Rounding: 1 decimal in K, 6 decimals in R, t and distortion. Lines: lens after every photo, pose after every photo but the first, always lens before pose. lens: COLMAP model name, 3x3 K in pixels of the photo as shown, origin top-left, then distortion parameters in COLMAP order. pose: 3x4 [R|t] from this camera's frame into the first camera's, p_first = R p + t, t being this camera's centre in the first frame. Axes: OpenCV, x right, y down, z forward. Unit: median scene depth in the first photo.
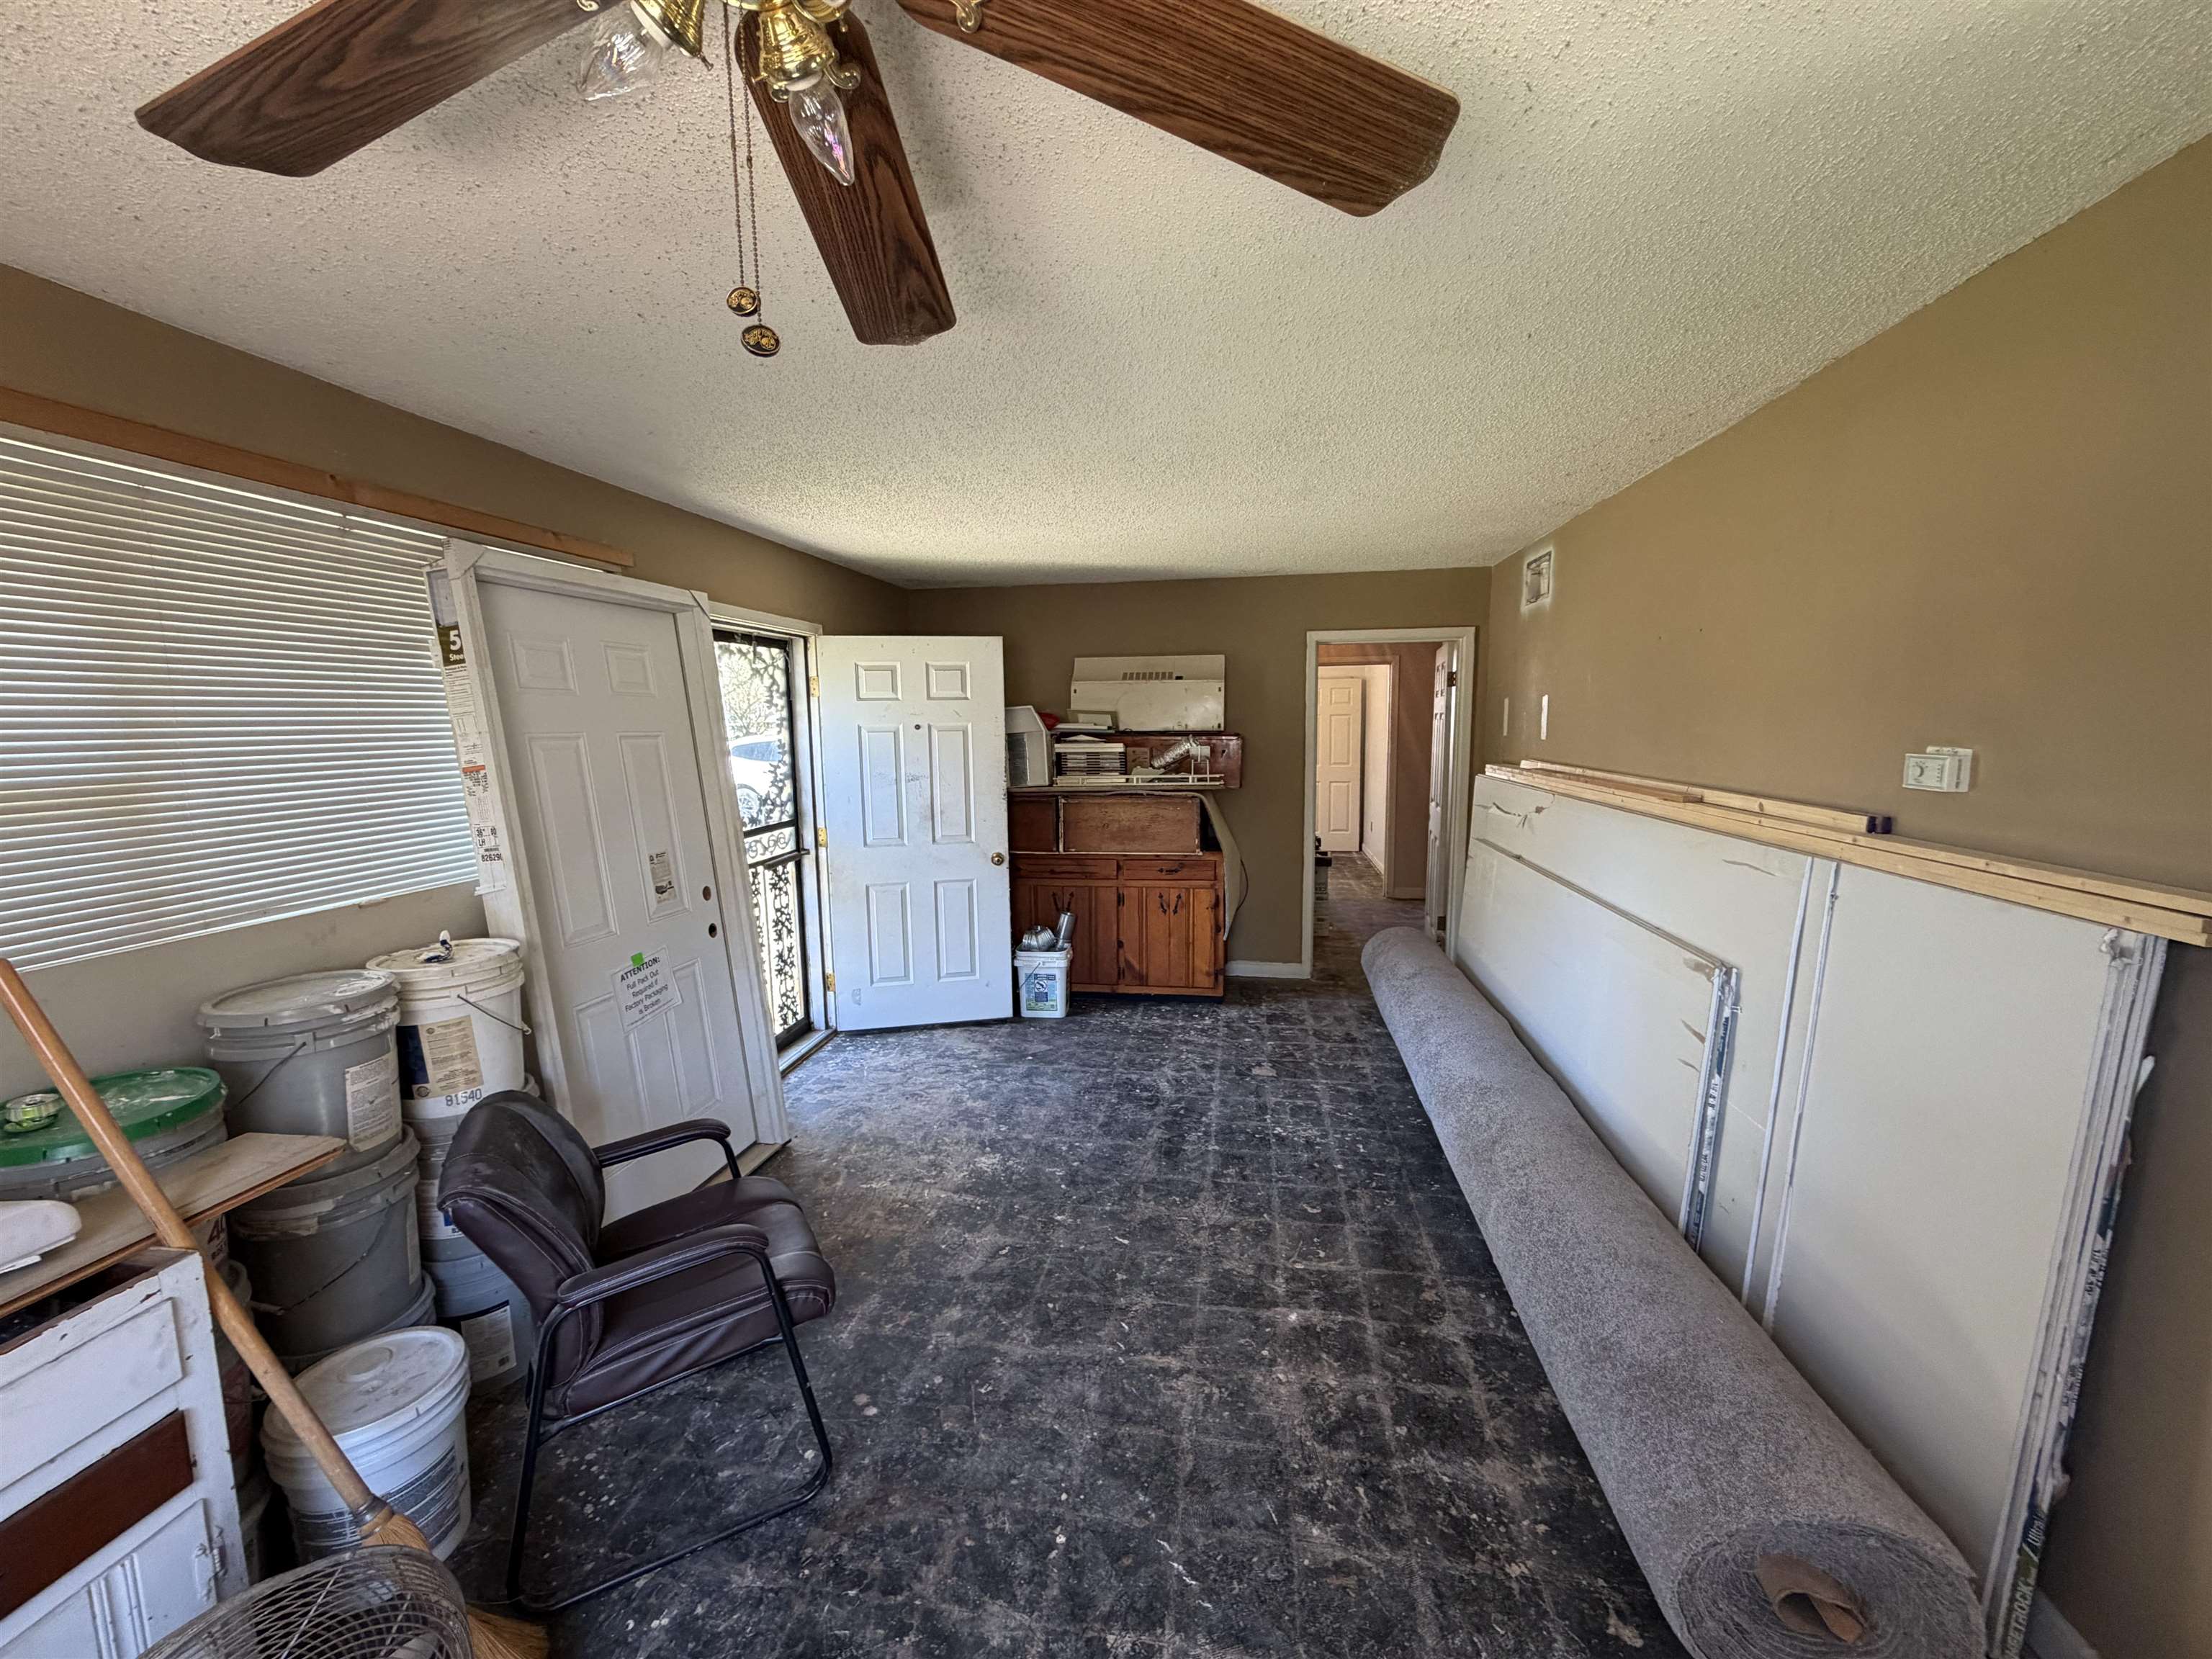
lens RADIAL K [[880.3, 0, 1097.3], [0, 880.3, 831.1], [0, 0, 1]] dist [-0.003160, 0.000778]
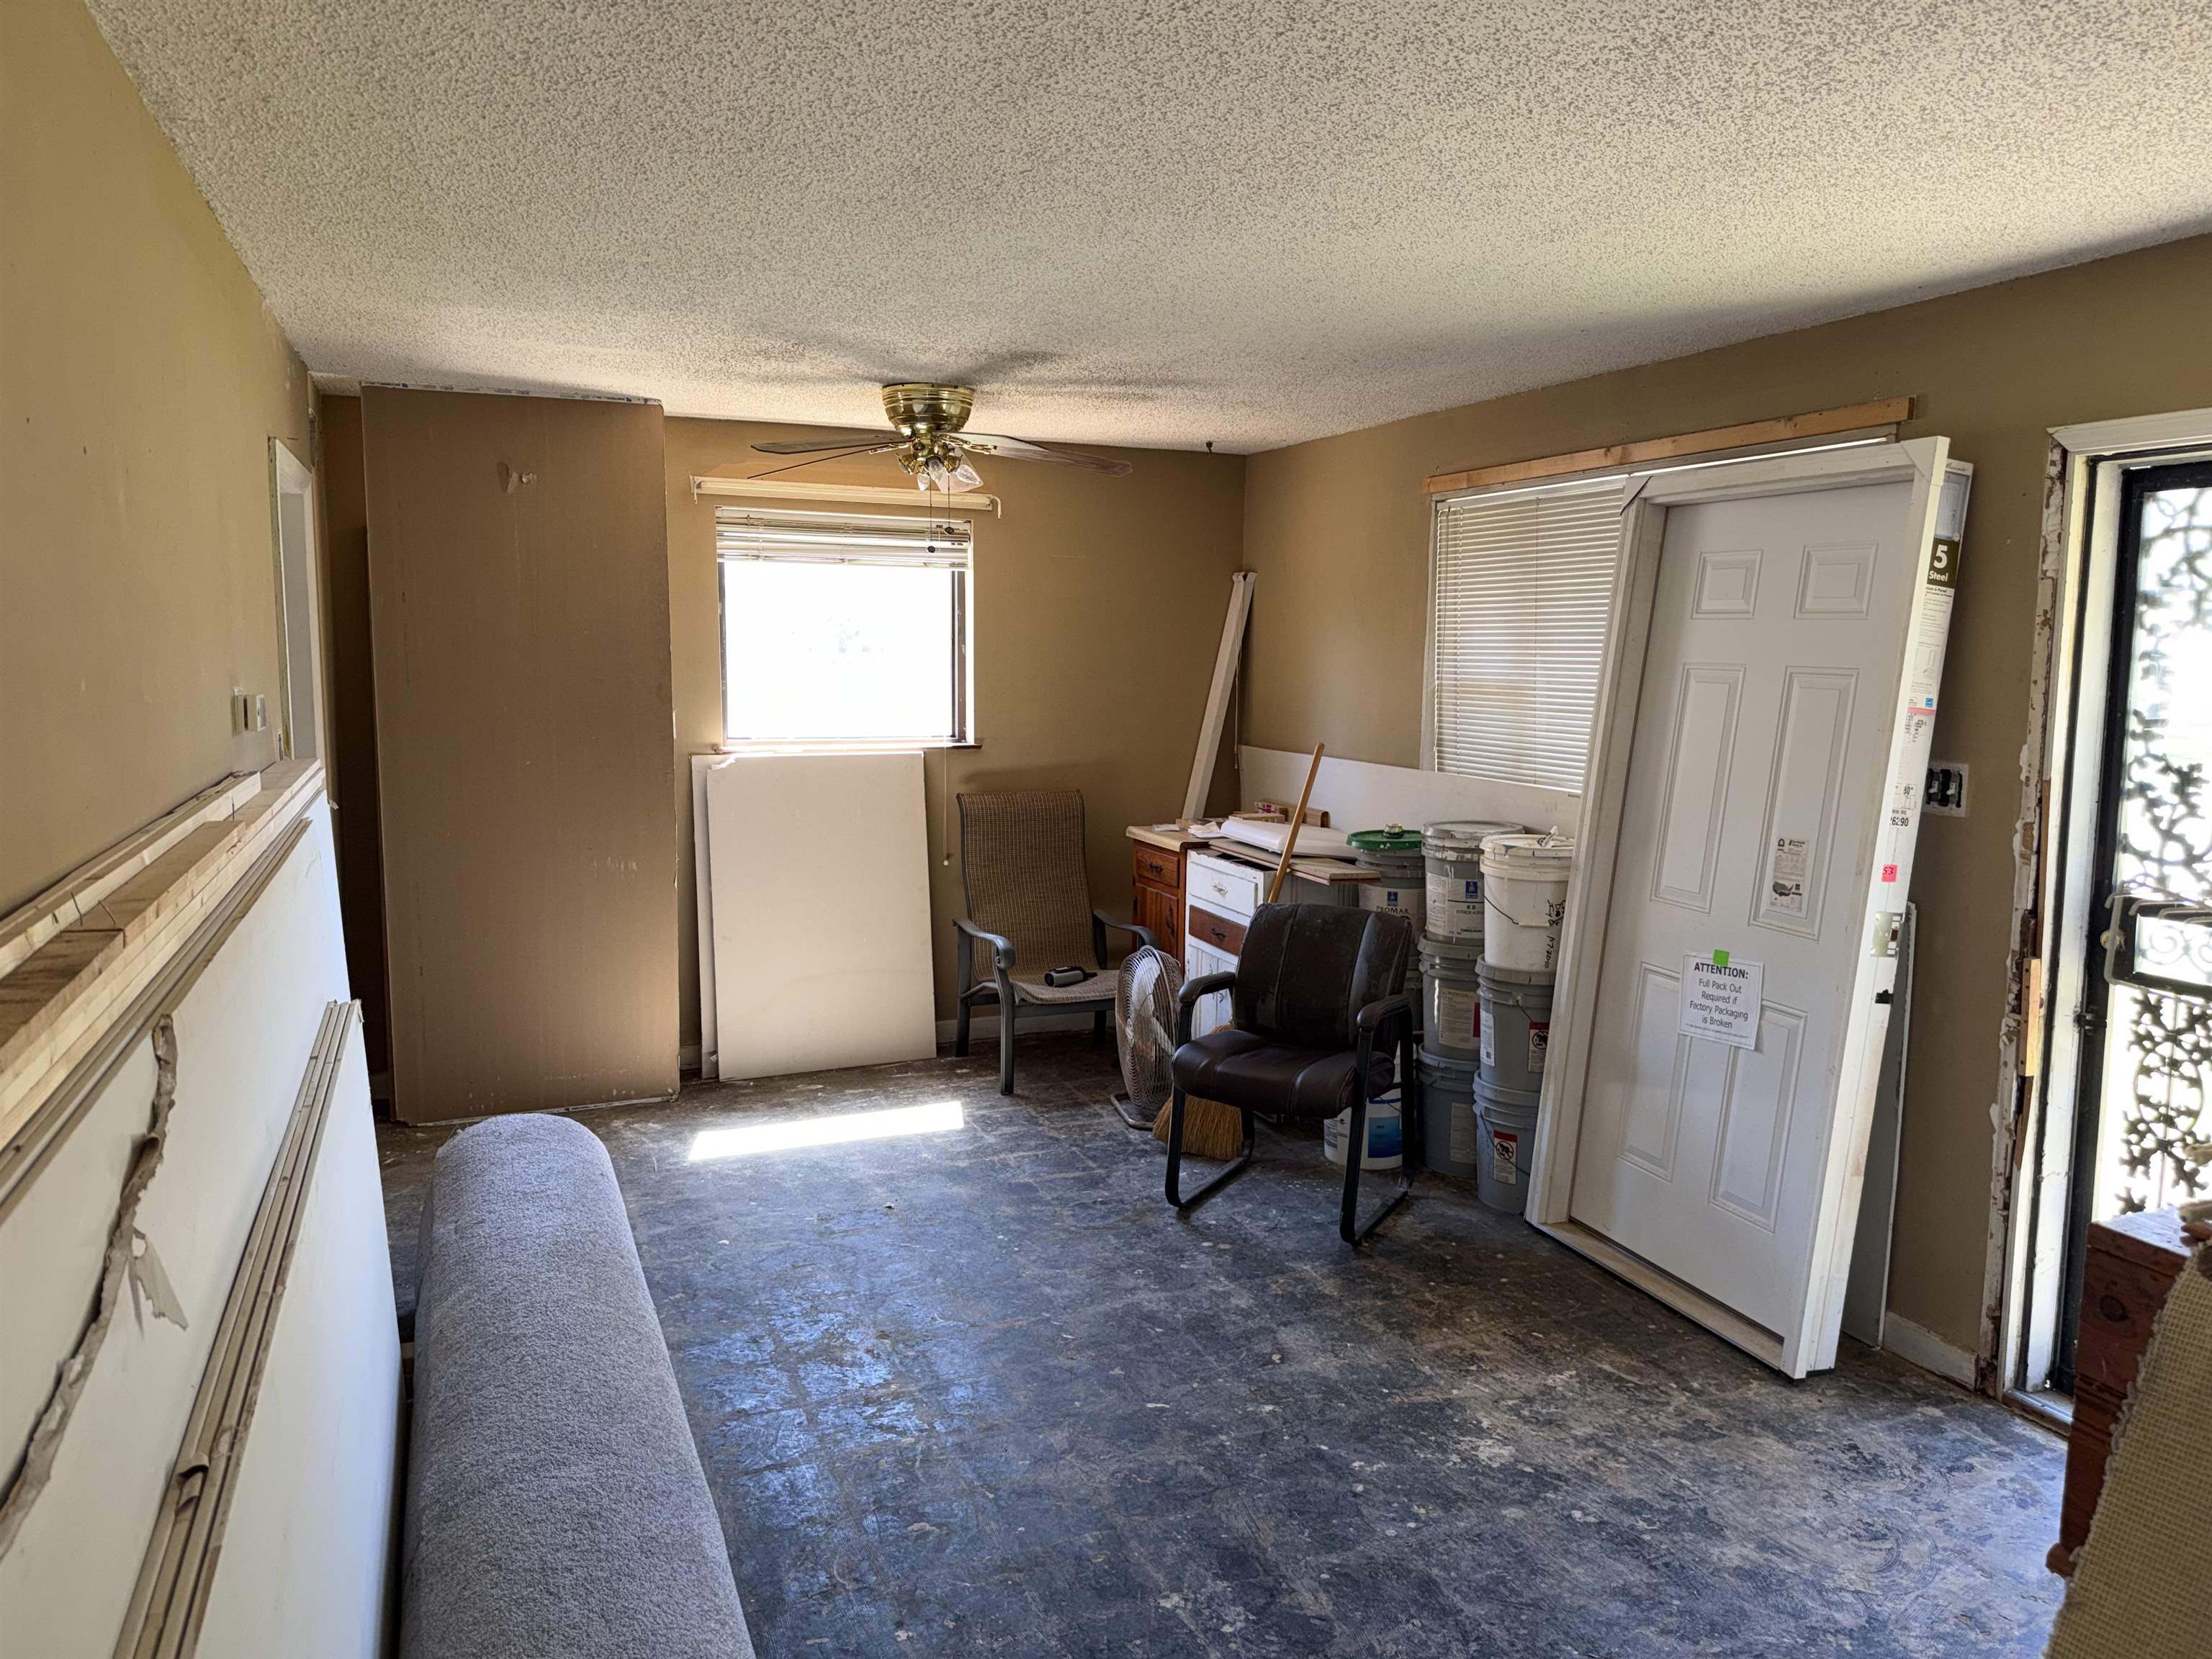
lens RADIAL K [[1548.9, 0, 1125.4], [0, 1548.9, 838.1], [0, 0, 1]] dist [0.041335, -0.050511]
pose [[-0.843489, 0.068847, -0.532717, 0.444813], [-0.070854, 0.968825, 0.237396, -0.168816], [0.532453, 0.237986, -0.812315, 1.244805]]
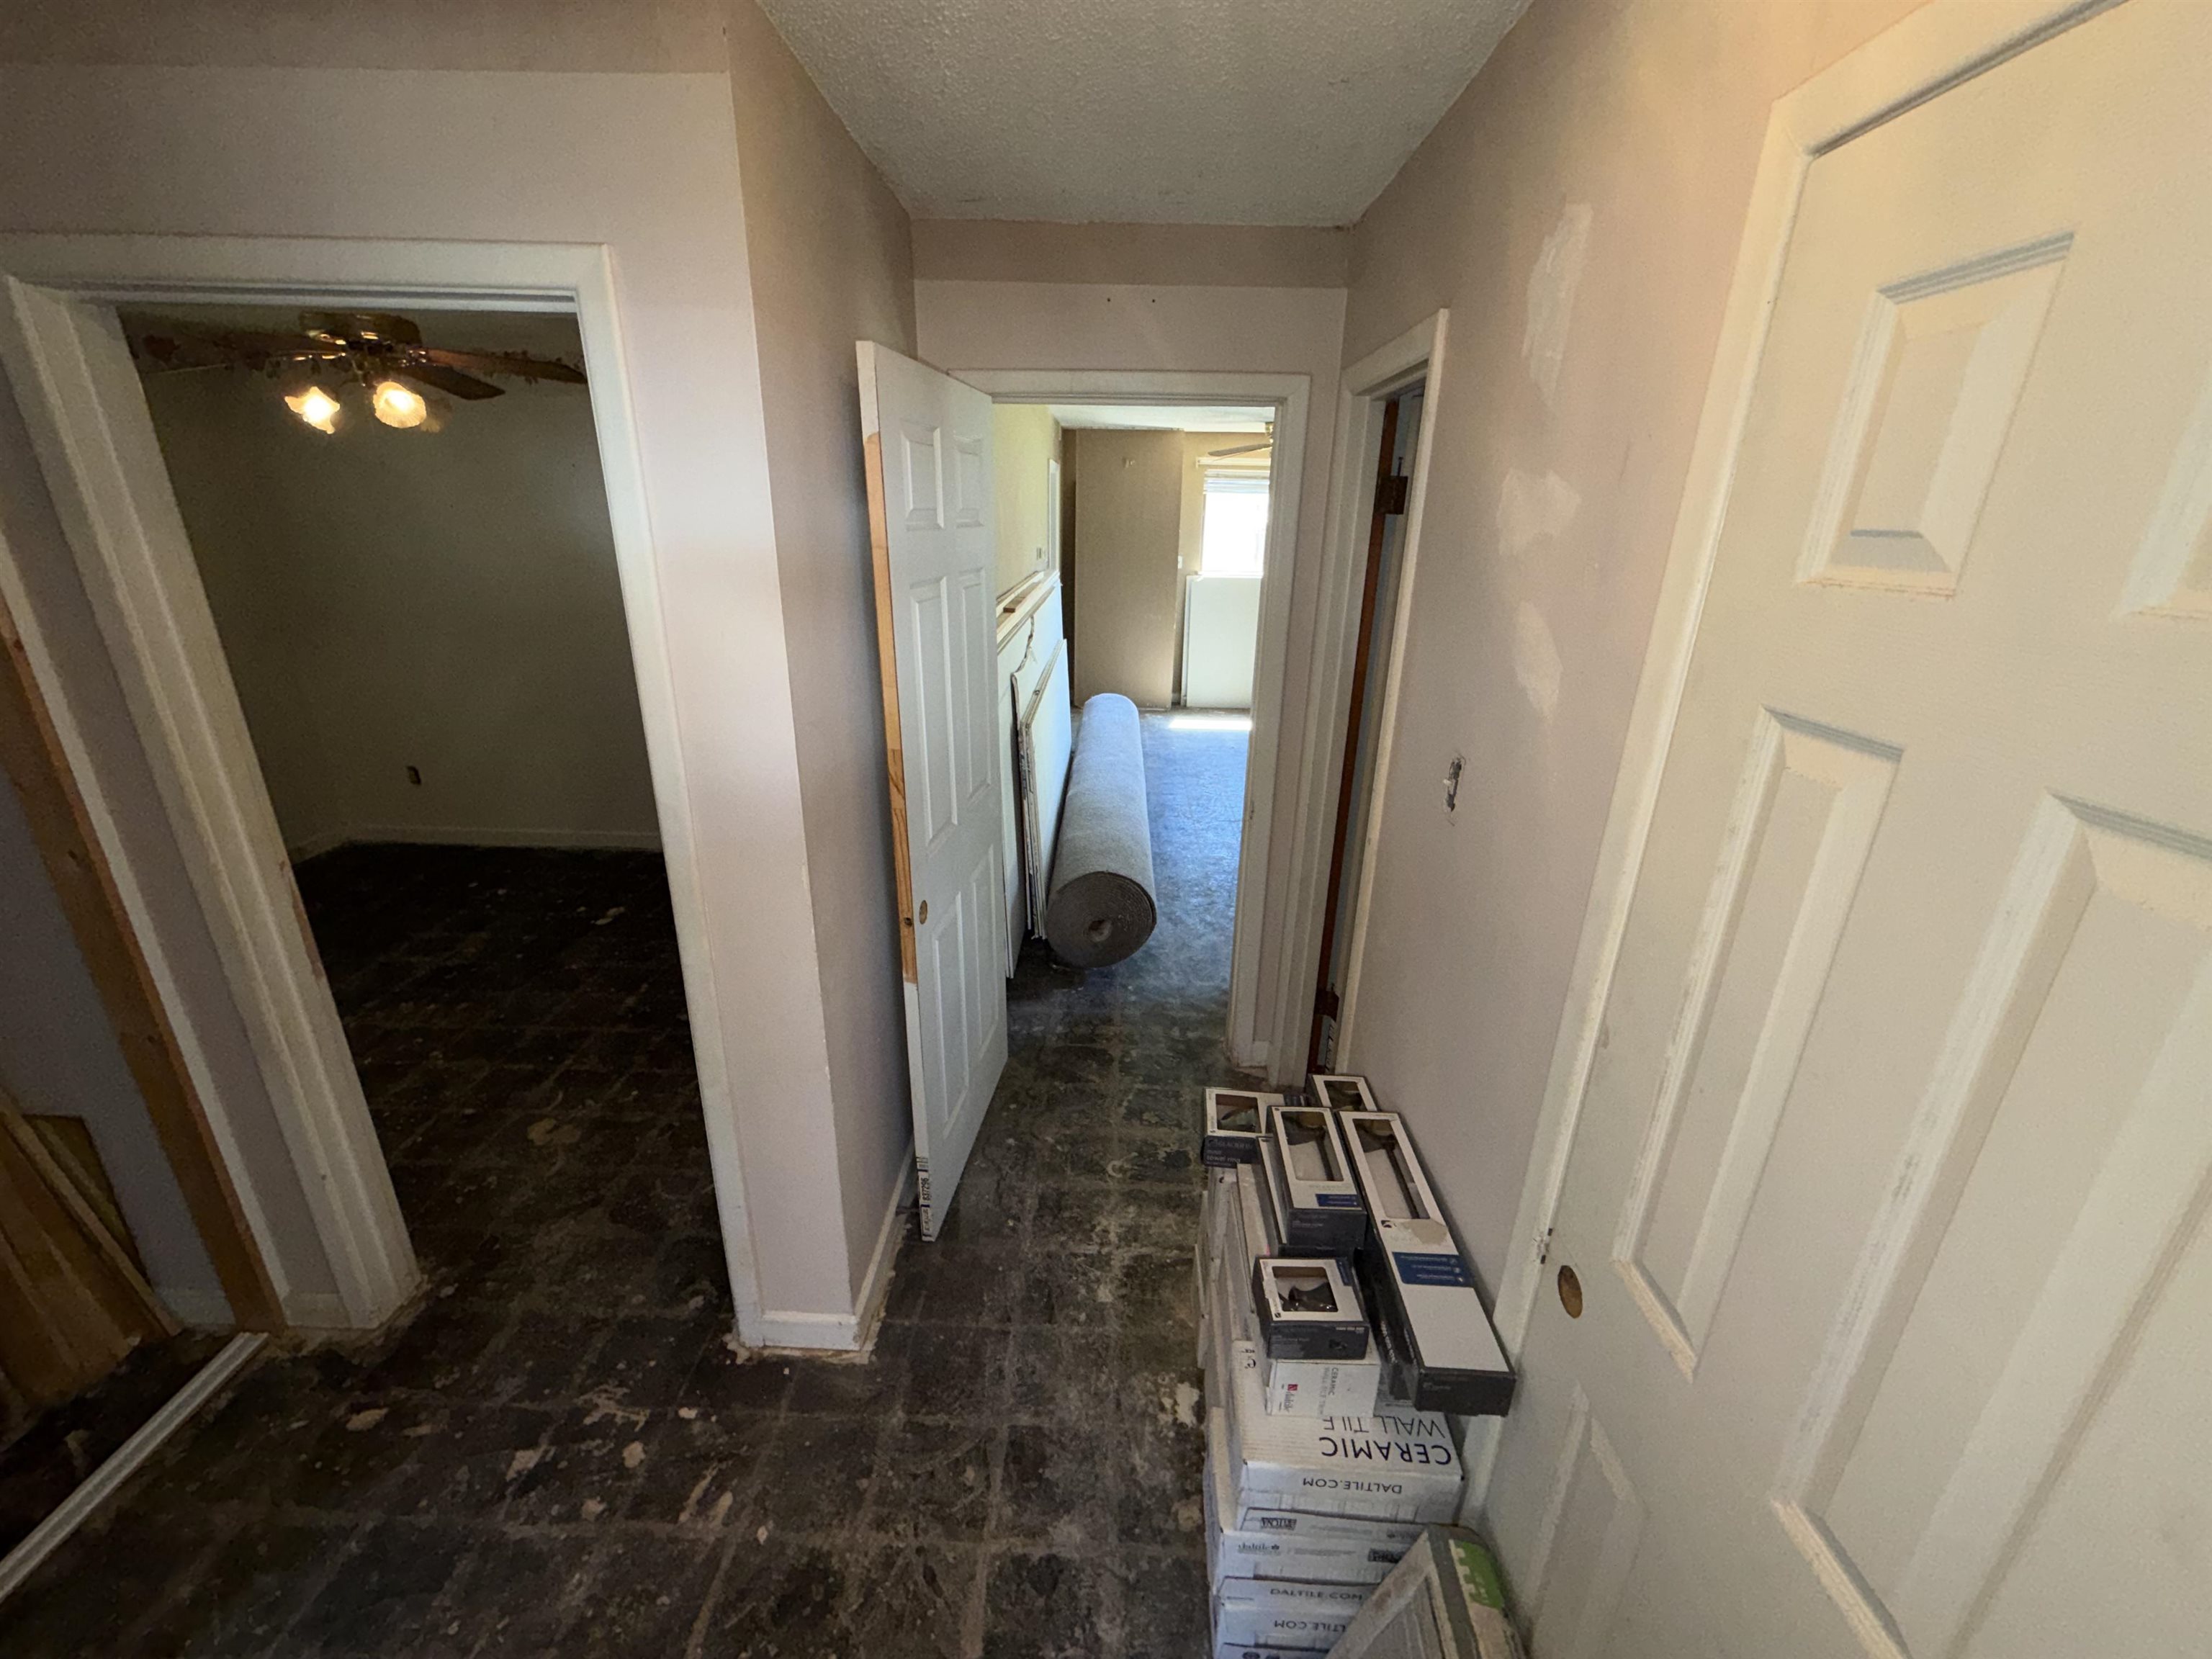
lens RADIAL K [[880.3, 0, 1096.4], [0, 880.3, 831.1], [0, 0, 1]] dist [-0.003160, 0.000778]
pose [[-0.990017, 0.043211, -0.134159, 0.516913], [-0.023206, 0.888884, 0.457545, -0.273243], [0.139022, 0.456090, -0.879008, 1.864032]]
